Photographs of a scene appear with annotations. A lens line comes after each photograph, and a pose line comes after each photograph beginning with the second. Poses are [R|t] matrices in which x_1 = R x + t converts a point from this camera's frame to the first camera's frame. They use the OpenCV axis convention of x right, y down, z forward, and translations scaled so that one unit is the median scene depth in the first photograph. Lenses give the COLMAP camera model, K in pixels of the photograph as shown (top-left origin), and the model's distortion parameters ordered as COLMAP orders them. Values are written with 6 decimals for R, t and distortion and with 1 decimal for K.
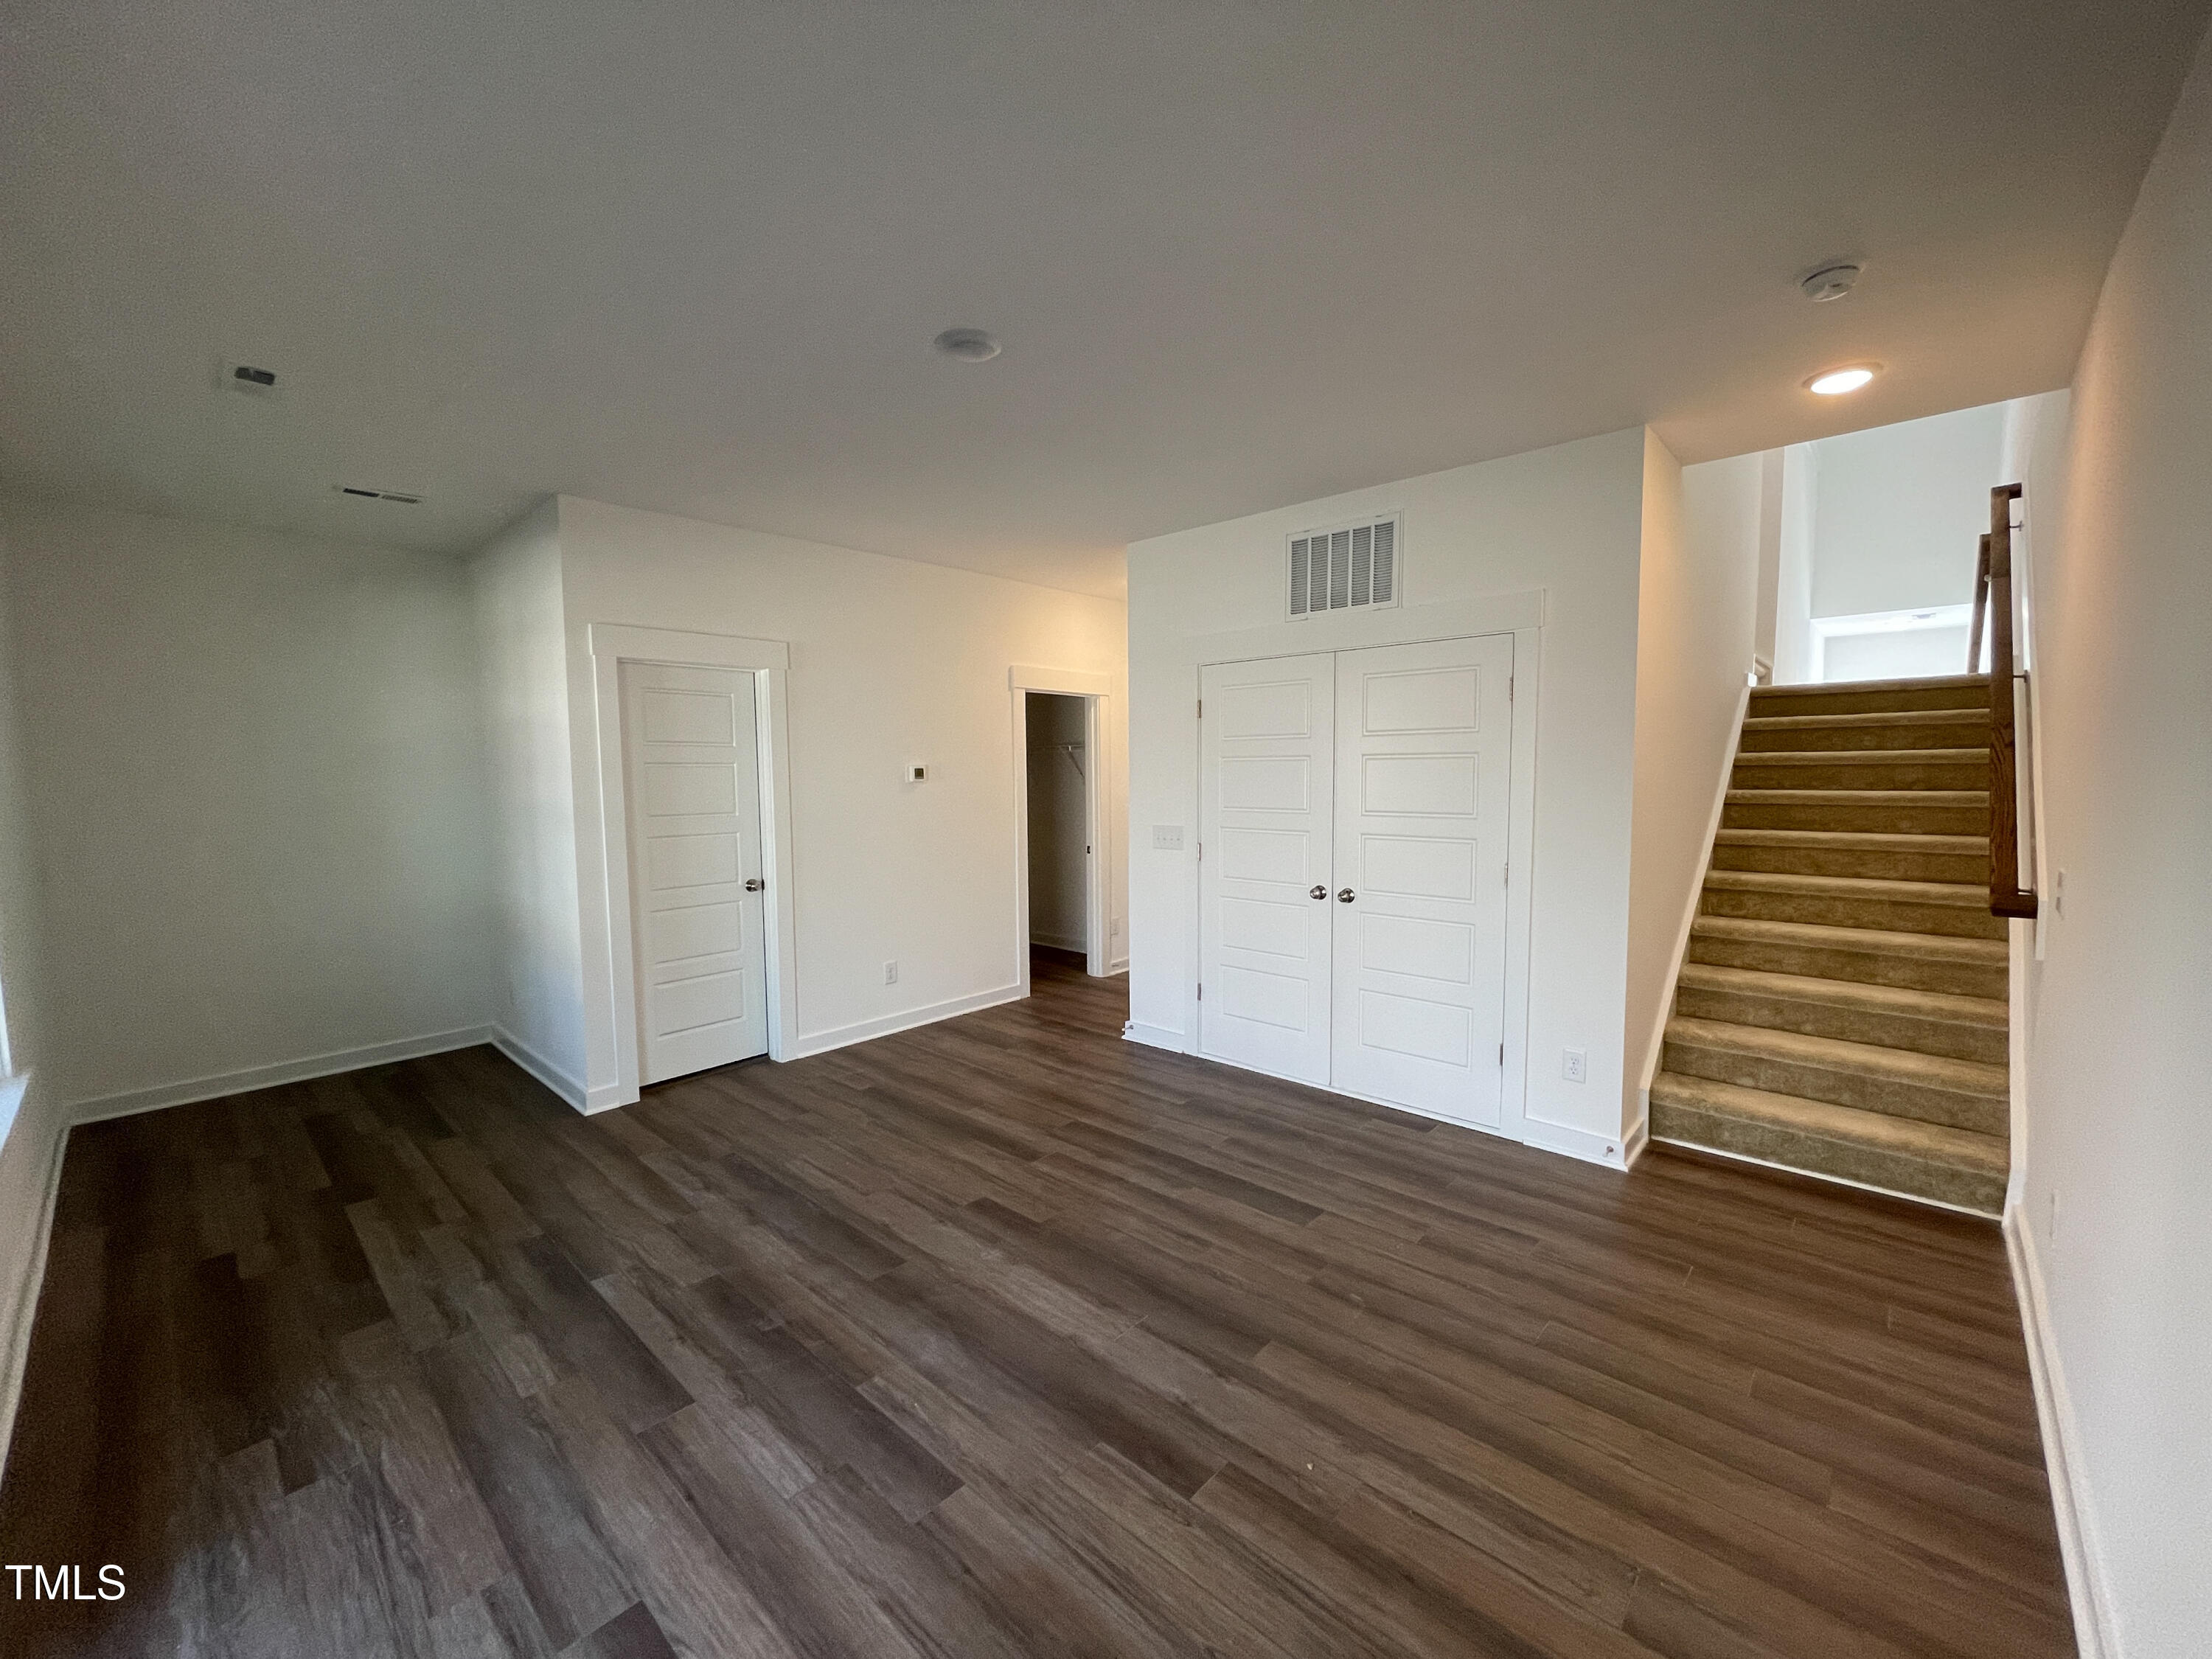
lens RADIAL K [[896.3, 0, 1101.8], [0, 896.3, 837.5], [0, 0, 1]] dist [-0.007332, 0.006292]
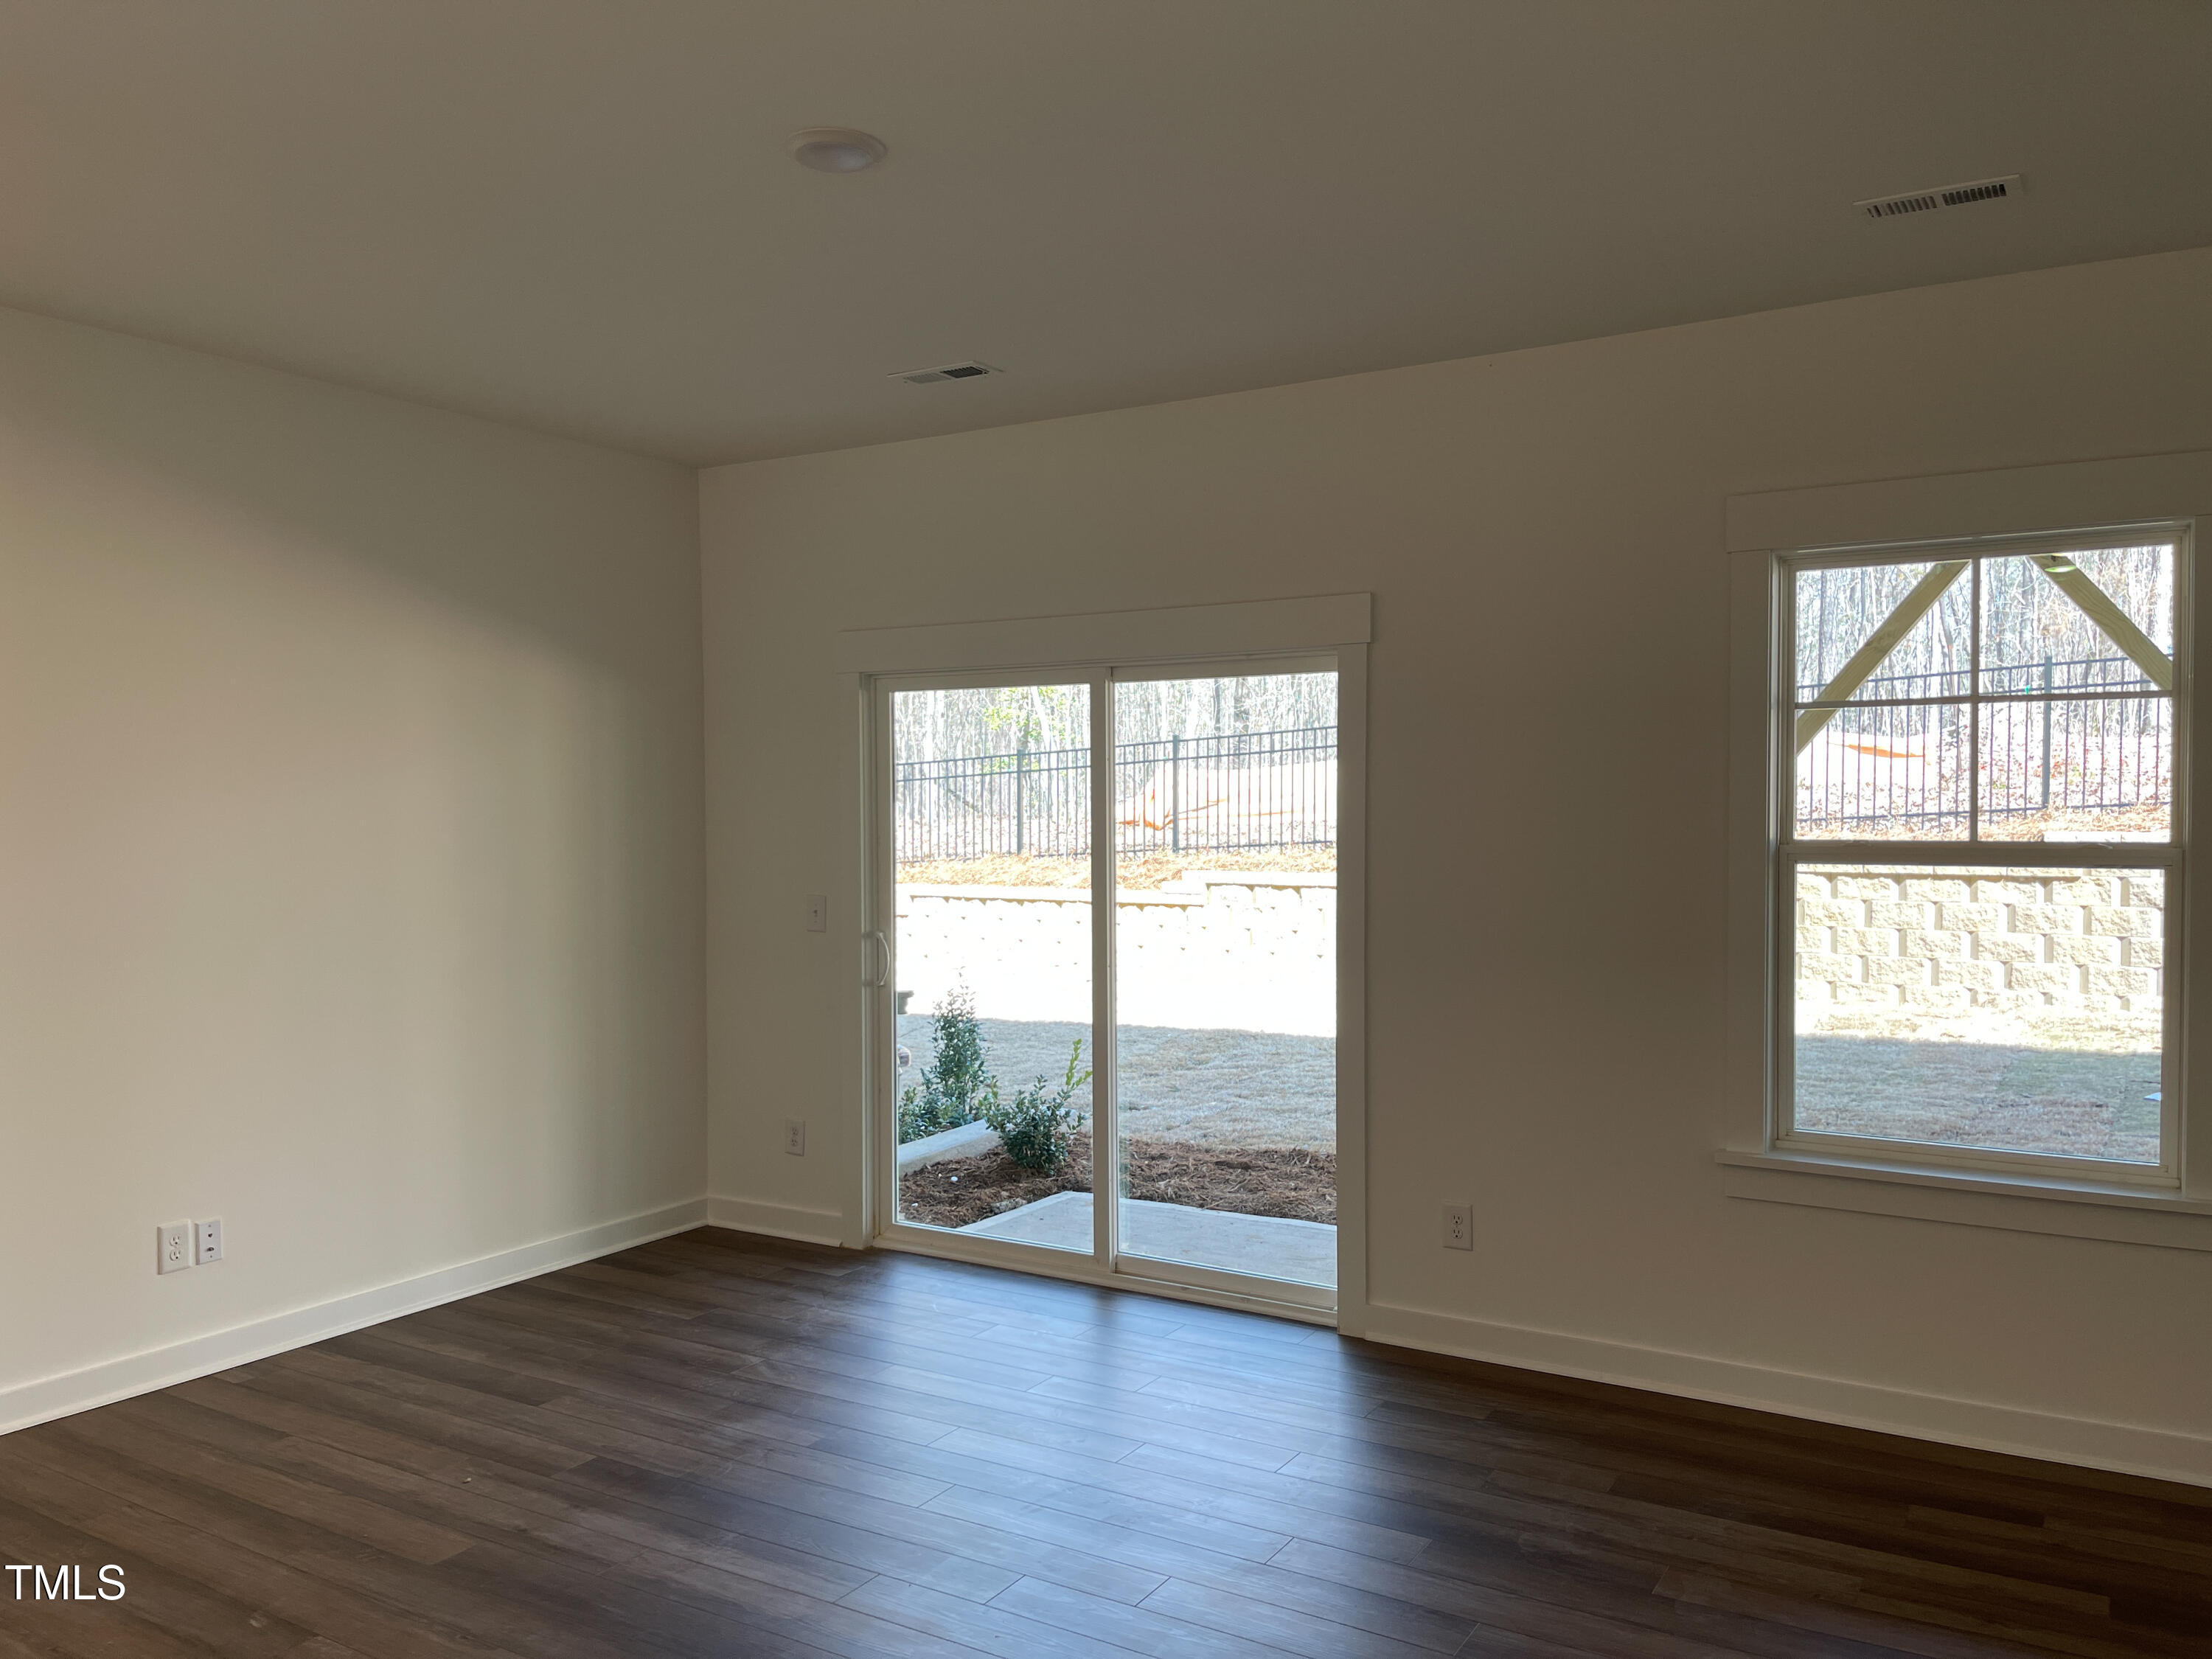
lens RADIAL K [[1651.9, 0, 1106.0], [0, 1651.9, 829.5], [0, 0, 1]] dist [0.010094, 0.002687]
pose [[-0.978368, 0.020470, -0.205858, -0.097206], [-0.001163, 0.994533, 0.104418, -0.217458], [0.206870, 0.102399, -0.972995, 2.639956]]
